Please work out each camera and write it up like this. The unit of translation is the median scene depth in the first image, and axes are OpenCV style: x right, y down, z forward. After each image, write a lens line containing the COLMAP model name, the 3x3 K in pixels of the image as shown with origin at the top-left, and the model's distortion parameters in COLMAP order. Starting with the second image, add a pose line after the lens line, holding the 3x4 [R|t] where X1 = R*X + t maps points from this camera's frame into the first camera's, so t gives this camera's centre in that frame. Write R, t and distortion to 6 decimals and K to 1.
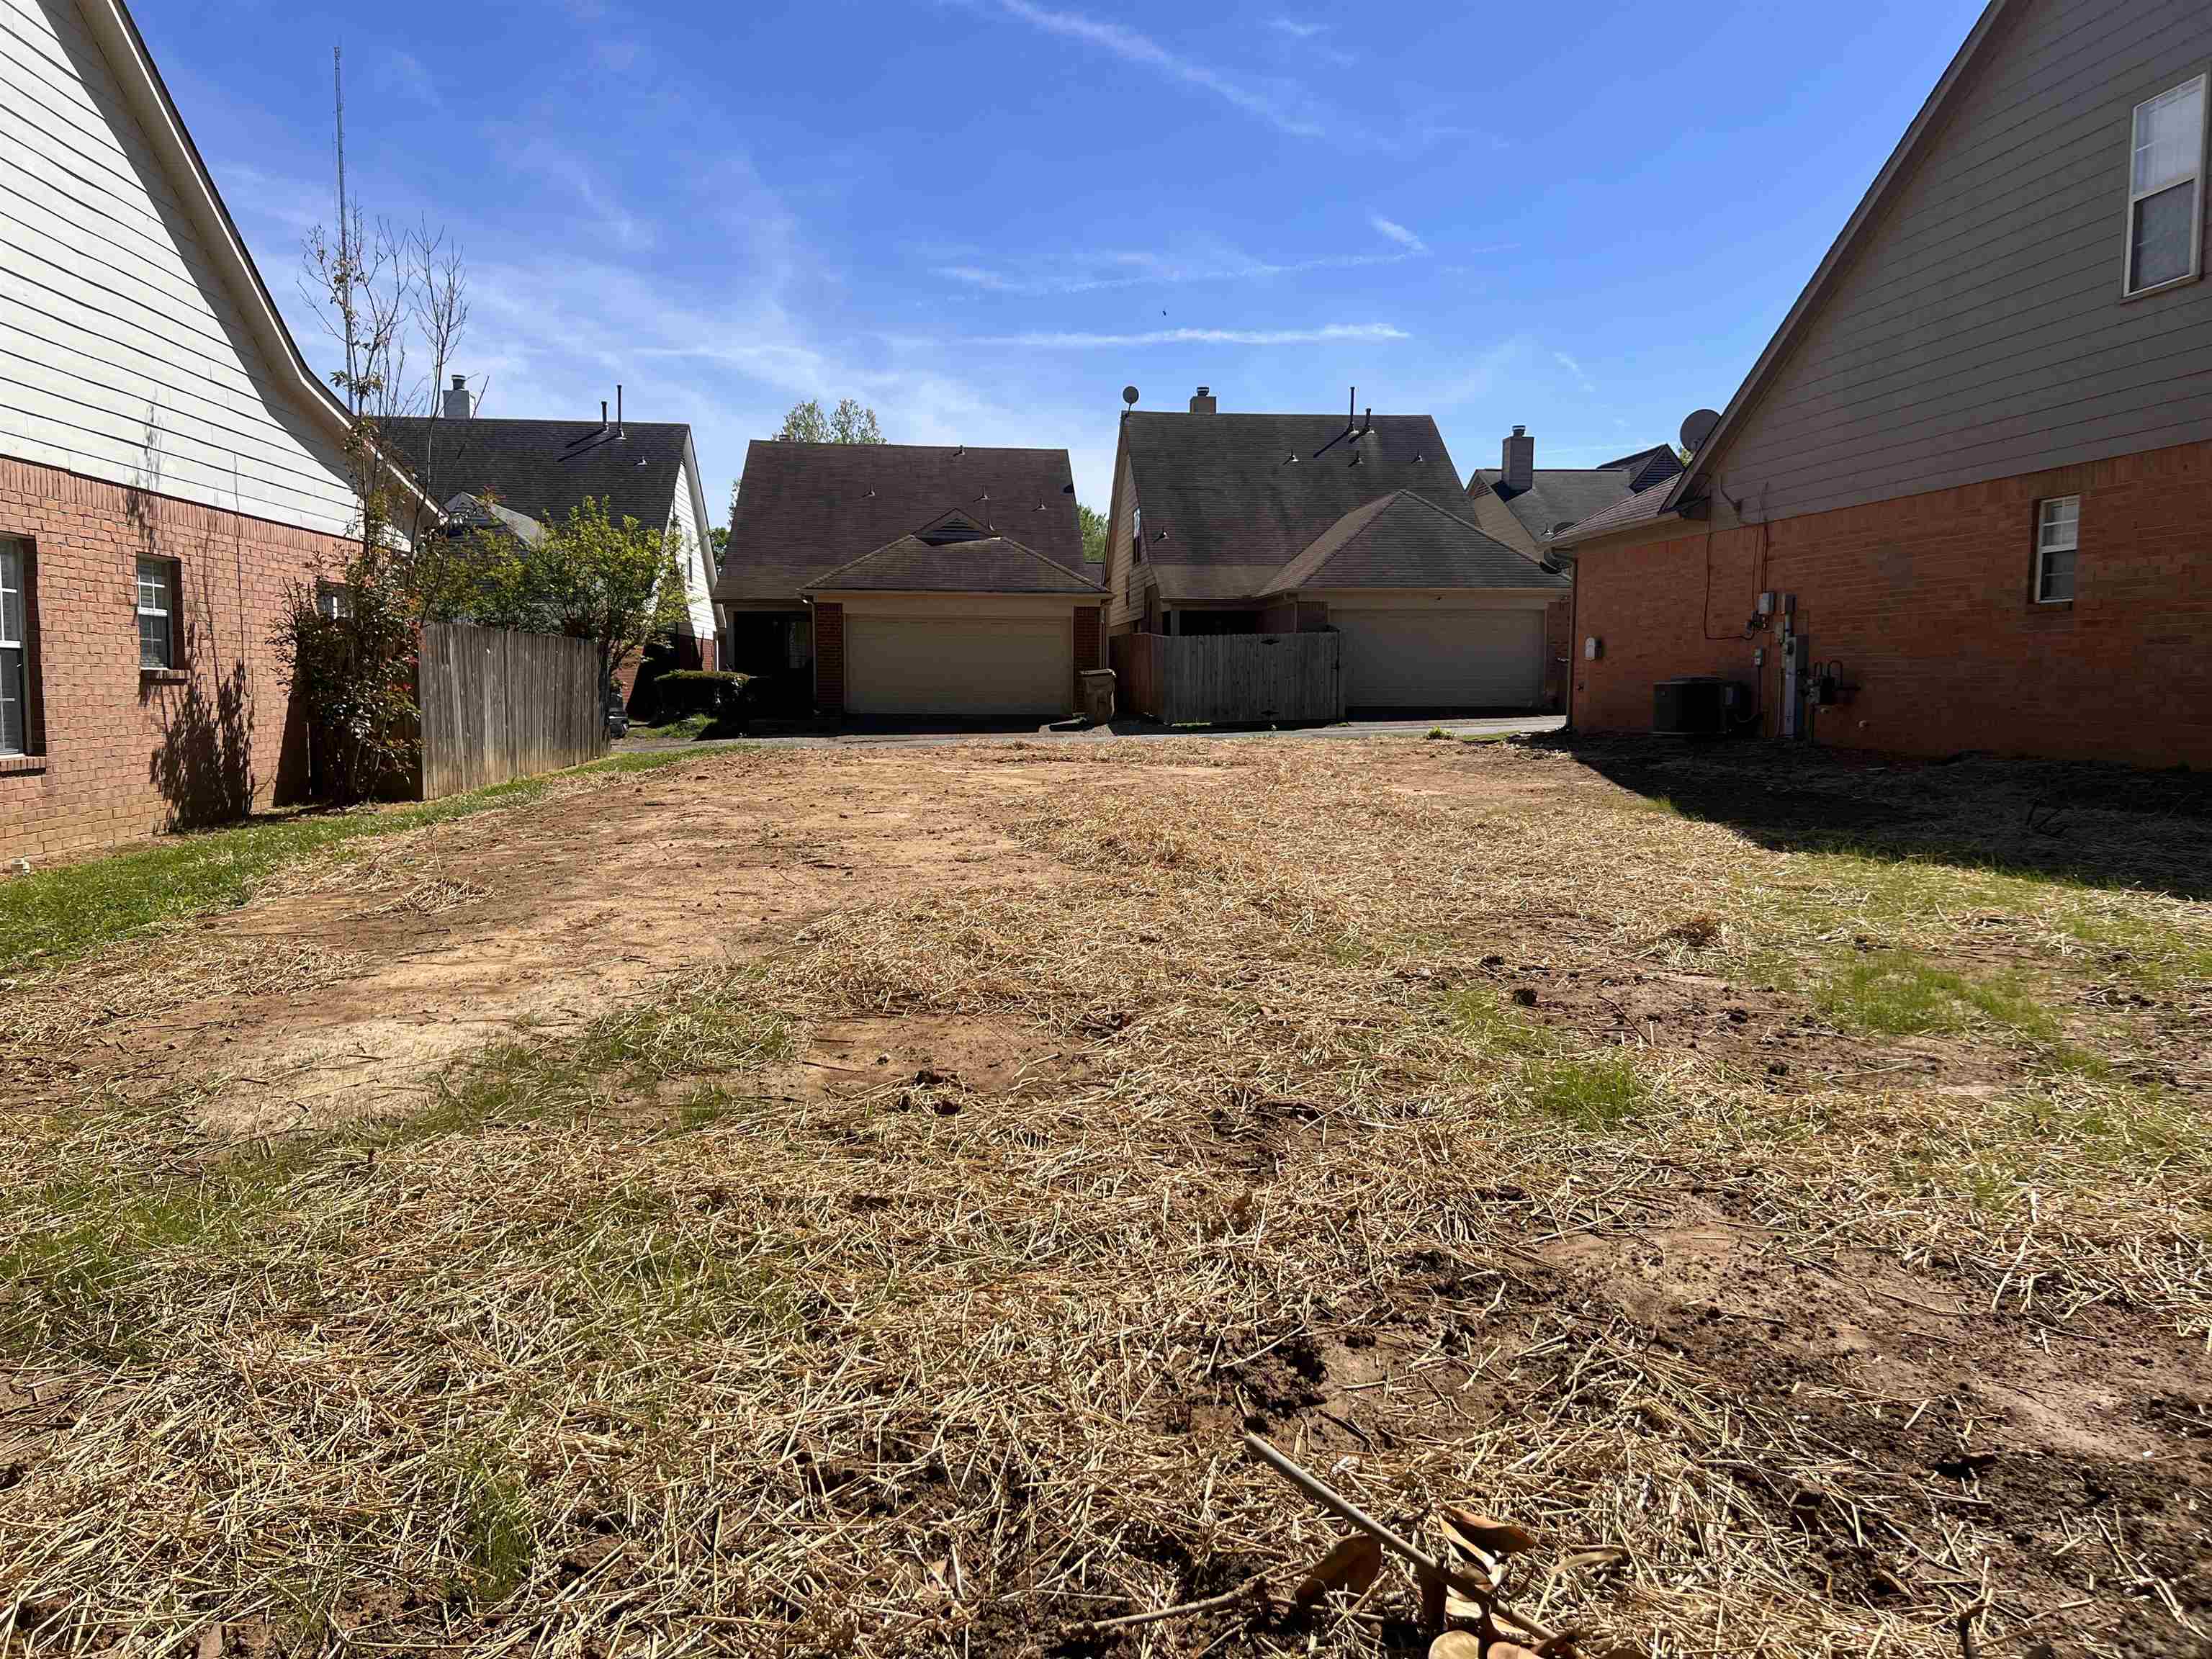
lens RADIAL K [[1665.1, 0, 1097.6], [0, 1665.1, 835.3], [0, 0, 1]] dist [0.067888, -0.092517]
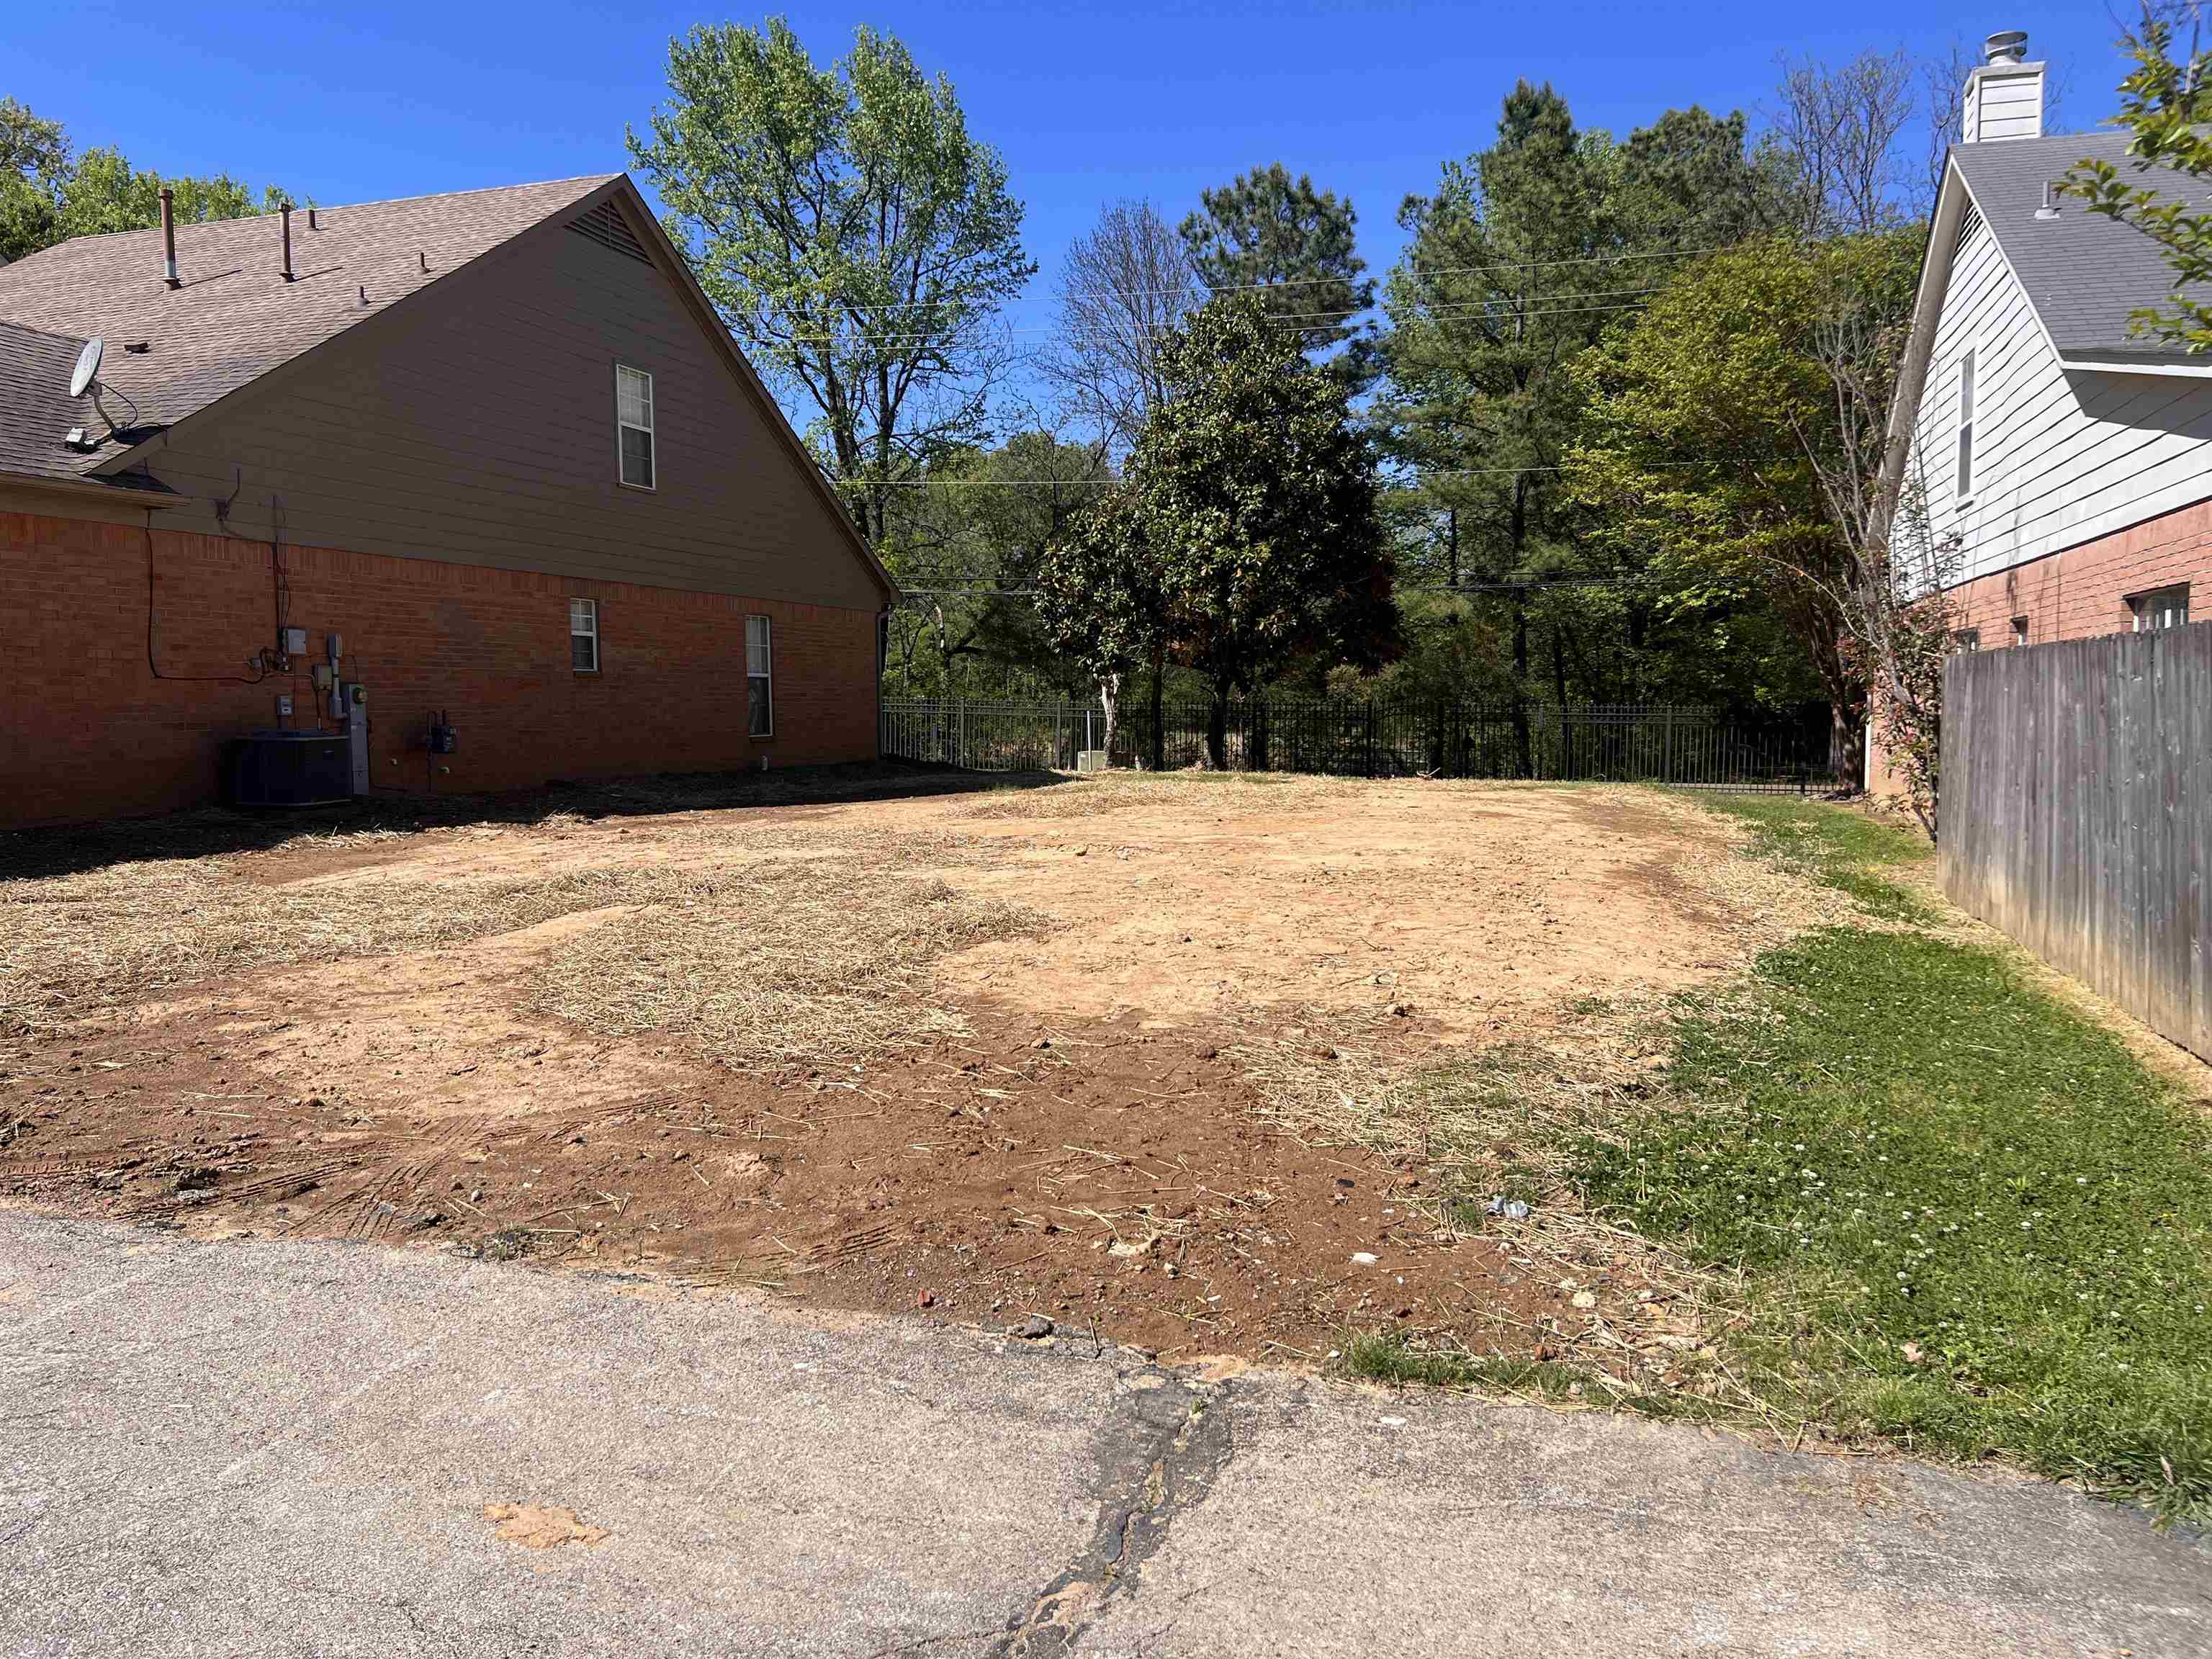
lens RADIAL K [[1659.4, 0, 1095.9], [0, 1659.4, 823.2], [0, 0, 1]] dist [0.053809, -0.062797]
pose [[-0.920064, -0.026948, 0.390840, -0.420842], [0.039064, 0.986349, 0.159968, -0.233220], [-0.389815, 0.162448, -0.906452, 2.263586]]
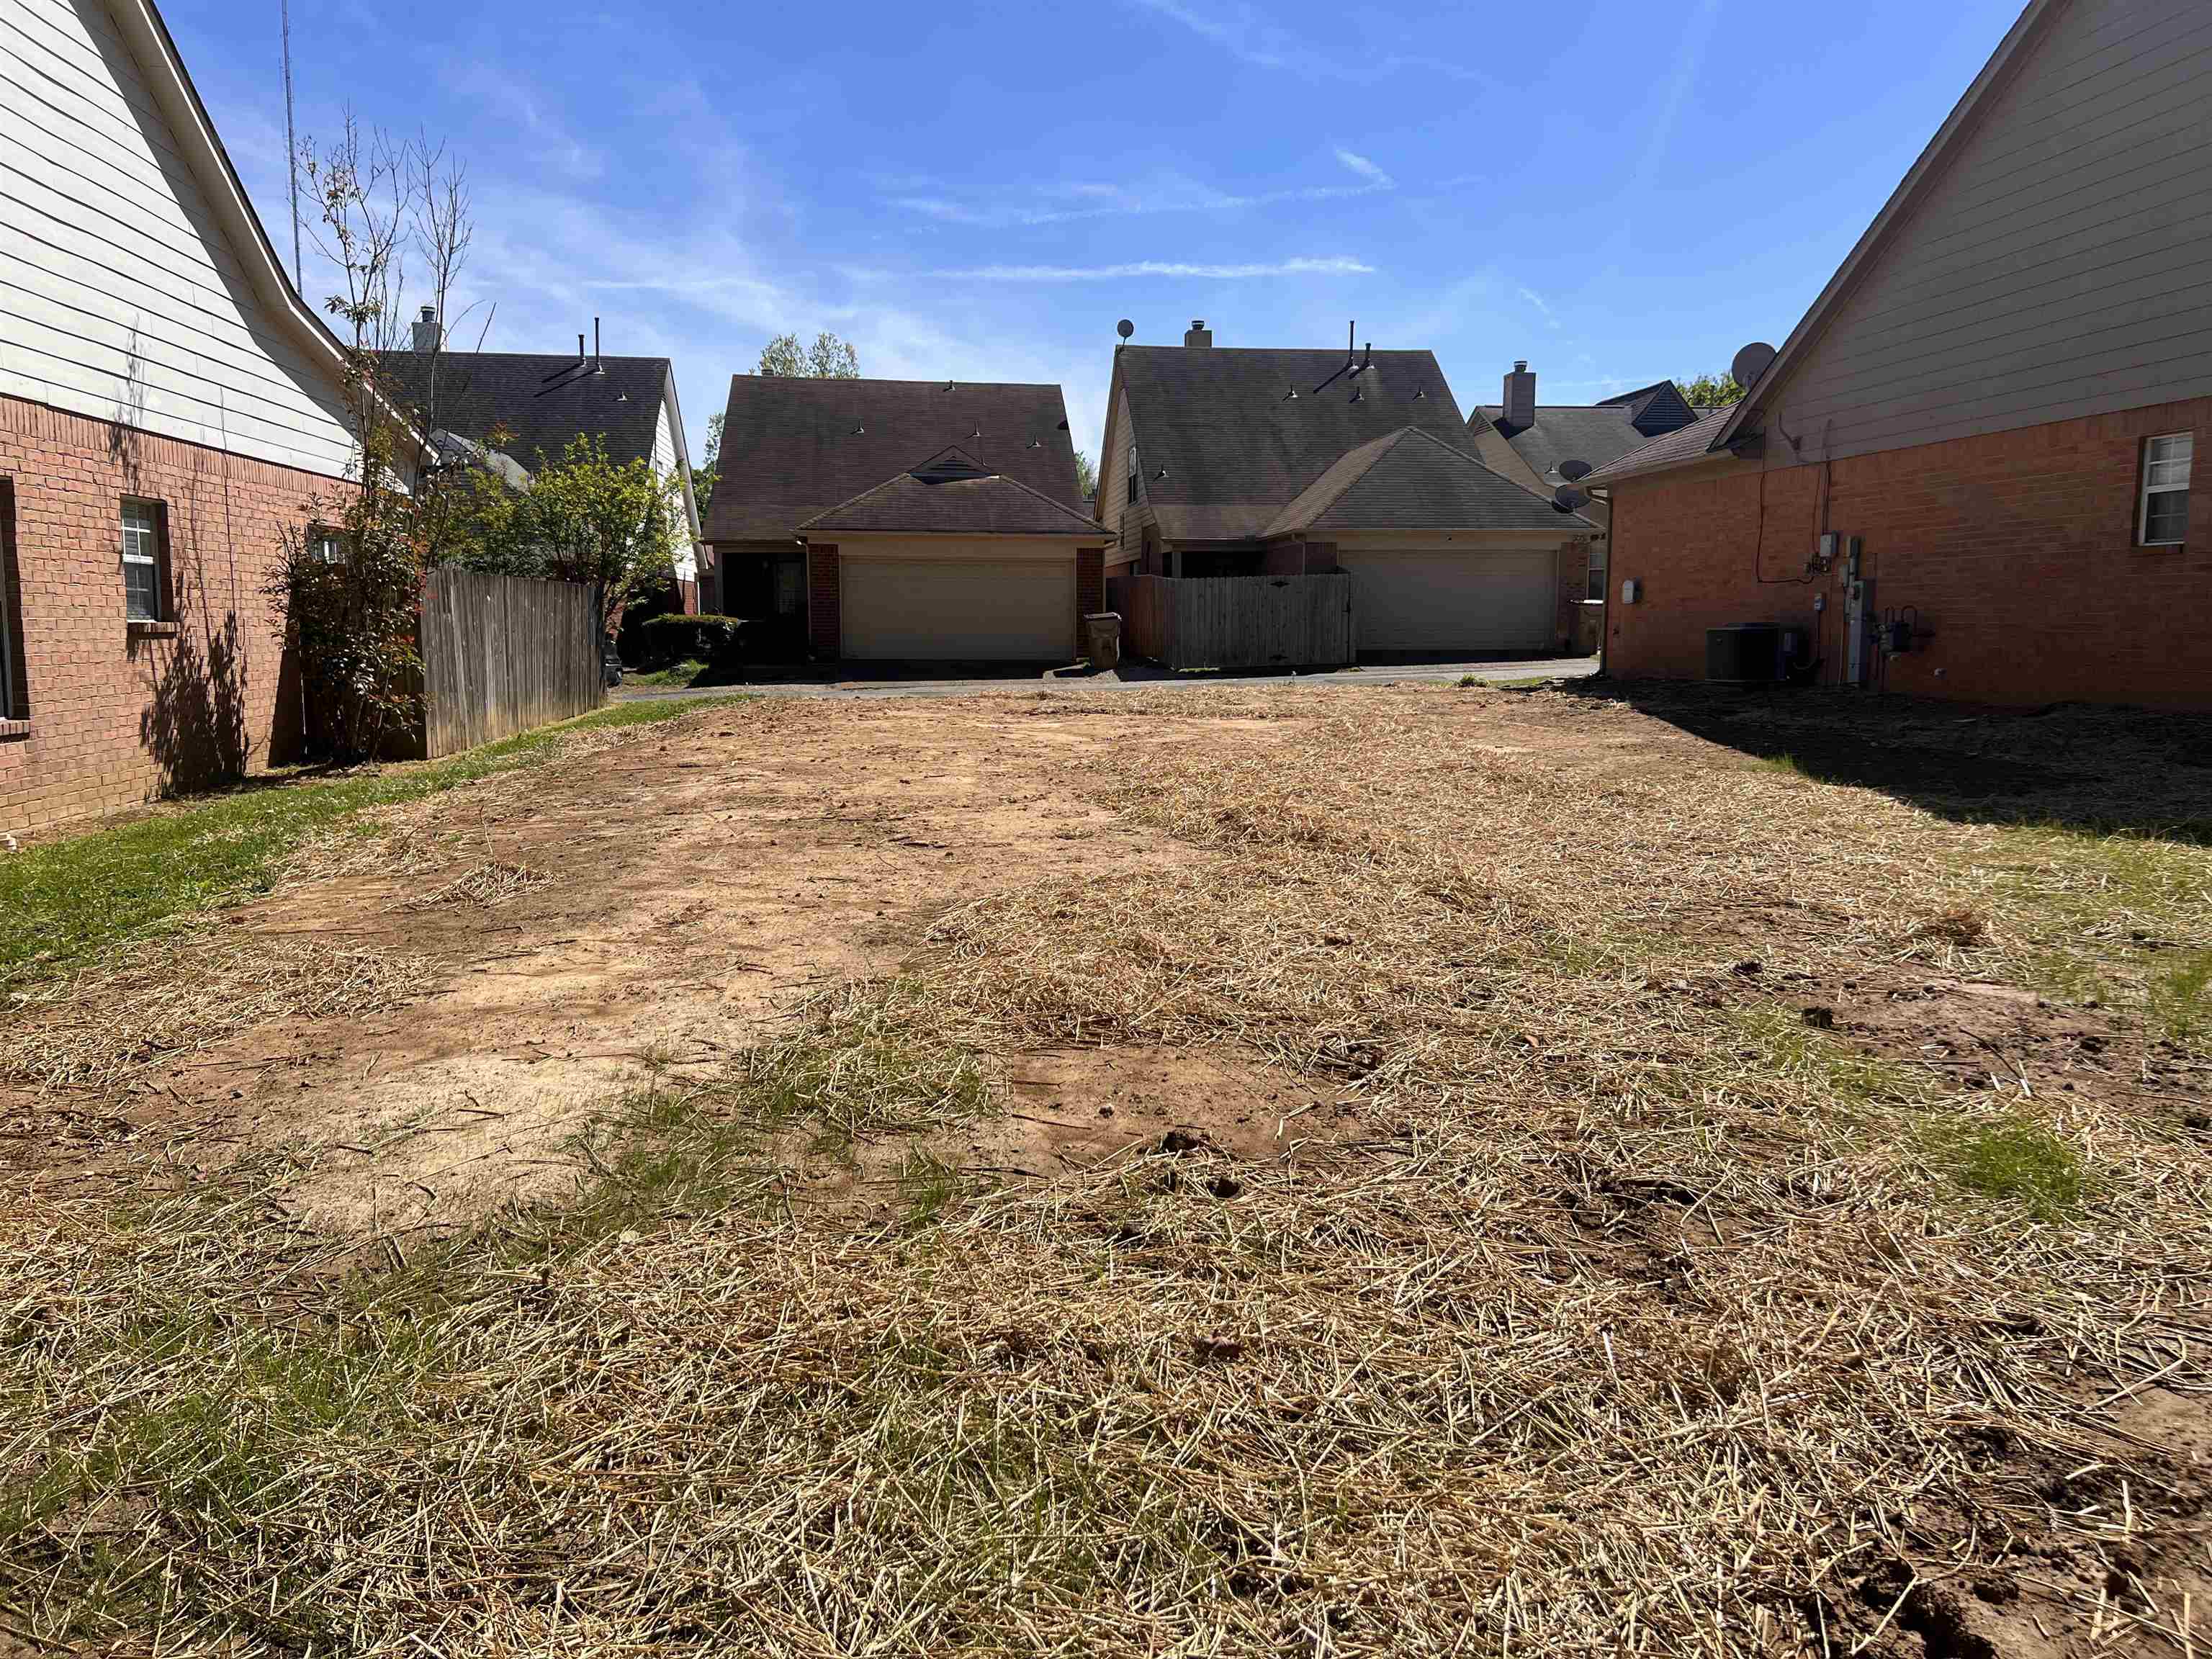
lens RADIAL K [[1658.0, 0, 1106.0], [0, 1658.0, 829.5], [0, 0, 1]] dist [0.071153, -0.094961]
pose [[0.999659, -0.005722, 0.025470, -0.056726], [0.004874, 0.999436, 0.033240, -0.013088], [-0.025645, -0.033104, 0.999123, 0.065424]]
